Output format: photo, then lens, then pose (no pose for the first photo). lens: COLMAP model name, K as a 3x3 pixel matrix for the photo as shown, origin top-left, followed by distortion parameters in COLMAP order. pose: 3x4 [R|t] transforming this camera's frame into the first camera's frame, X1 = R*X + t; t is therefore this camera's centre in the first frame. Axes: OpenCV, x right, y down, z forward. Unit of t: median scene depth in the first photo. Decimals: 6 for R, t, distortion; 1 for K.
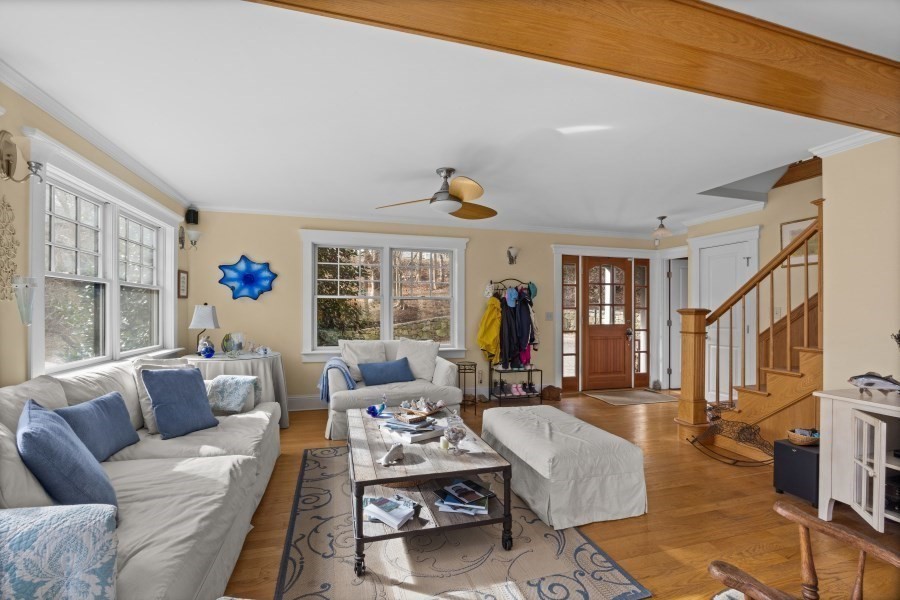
lens RADIAL K [[394.9, 0, 447.0], [0, 394.9, 308.3], [0, 0, 1]] dist [-0.010756, -0.000024]
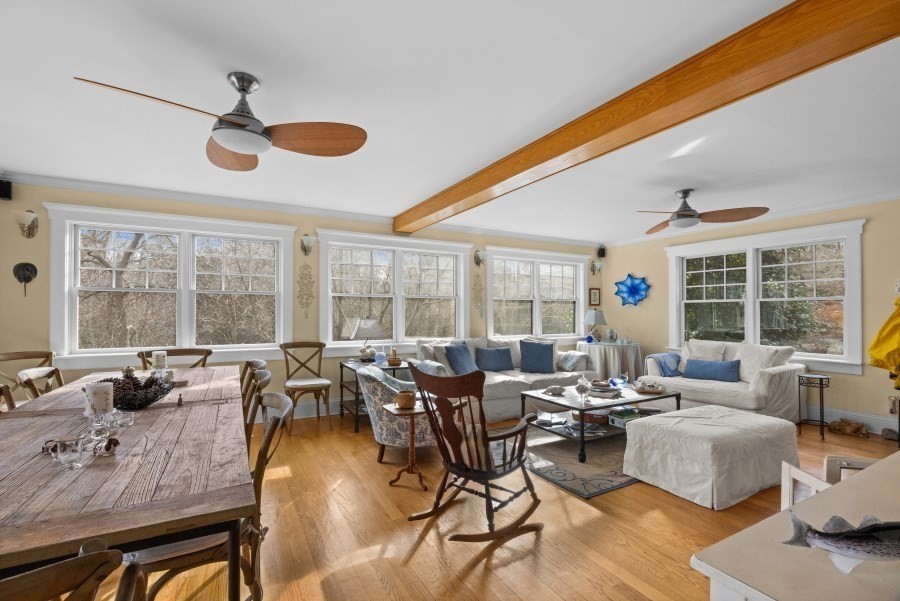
lens RADIAL K [[407.0, 0, 447.5], [0, 407.0, 307.0], [0, 0, 1]] dist [-0.014602, 0.000661]
pose [[0.223498, -0.016405, -0.974566, 0.757934], [0.000954, 0.999862, -0.016612, 0.006163], [0.974704, 0.002783, 0.223483, 0.048273]]
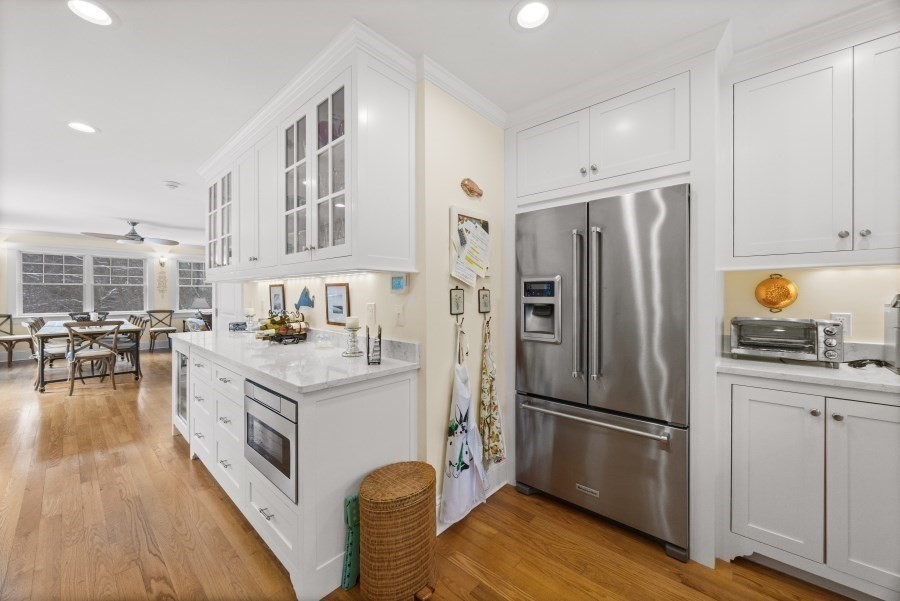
lens RADIAL K [[355.9, 0, 443.8], [0, 355.9, 296.5], [0, 0, 1]] dist [-0.001048, 0.000075]
pose [[0.511587, 0.003076, -0.859226, 1.961642], [-0.000957, 0.999995, 0.003010, 0.002312], [0.859231, -0.000717, 0.511587, 0.233618]]
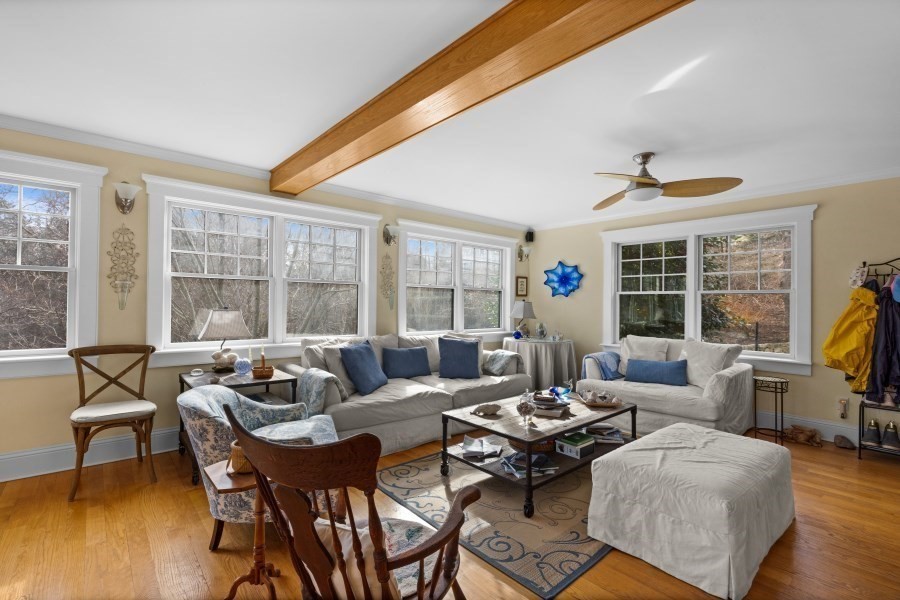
lens RADIAL K [[410.3, 0, 448.3], [0, 410.3, 299.2], [0, 0, 1]] dist [-0.010782, -0.000229]
pose [[0.422349, -0.007968, -0.906398, 0.516790], [-0.008433, 0.999884, -0.012719, 0.005258], [0.906394, 0.013016, 0.422232, 0.136794]]
